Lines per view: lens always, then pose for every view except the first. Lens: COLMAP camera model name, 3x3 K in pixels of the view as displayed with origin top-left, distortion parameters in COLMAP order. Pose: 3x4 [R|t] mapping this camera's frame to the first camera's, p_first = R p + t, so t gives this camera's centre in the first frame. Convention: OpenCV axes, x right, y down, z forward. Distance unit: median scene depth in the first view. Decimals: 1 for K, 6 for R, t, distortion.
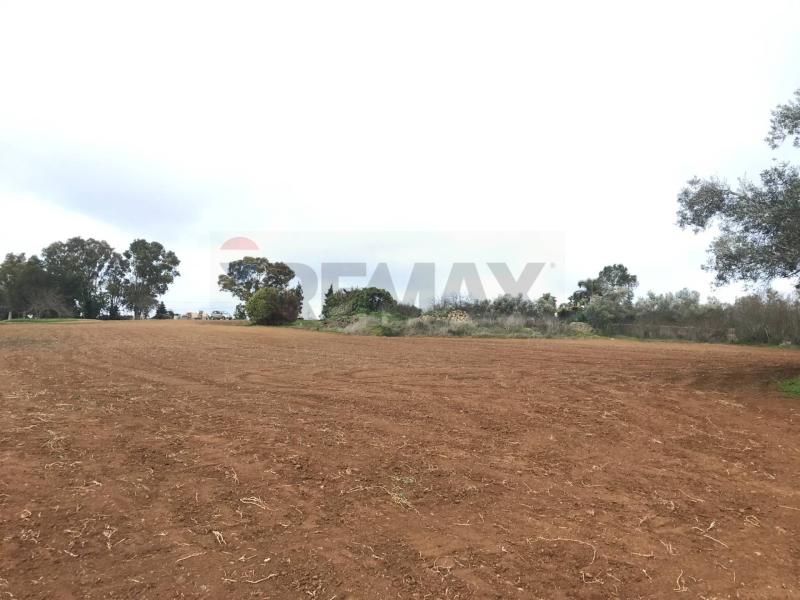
lens RADIAL K [[646.8, 0, 400.0], [0, 646.8, 300.0], [0, 0, 1]] dist [0.037843, -0.010202]
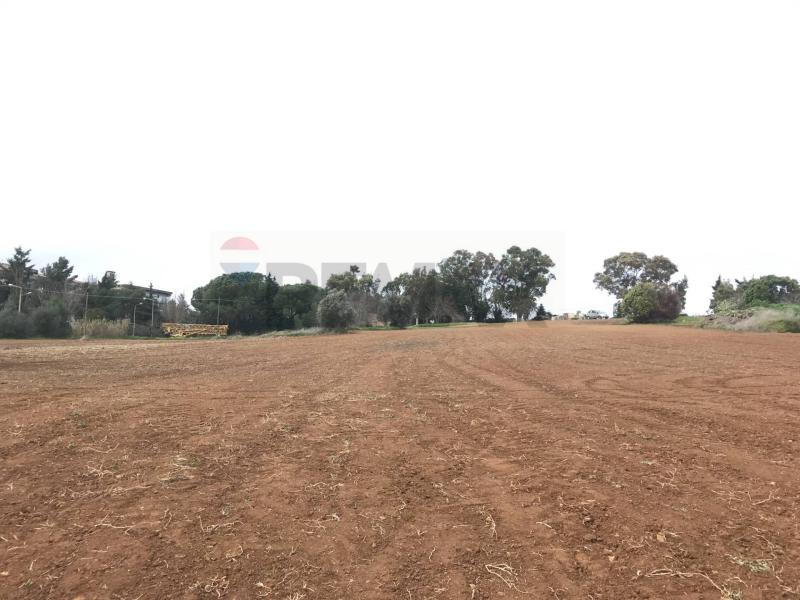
lens RADIAL K [[646.8, 0, 400.0], [0, 646.8, 300.0], [0, 0, 1]] dist [0.037843, -0.010202]
pose [[0.844525, -0.051129, -0.533070, 0.027270], [0.051376, 0.998576, -0.014383, 0.002733], [0.533046, -0.015240, 0.845949, 0.102172]]
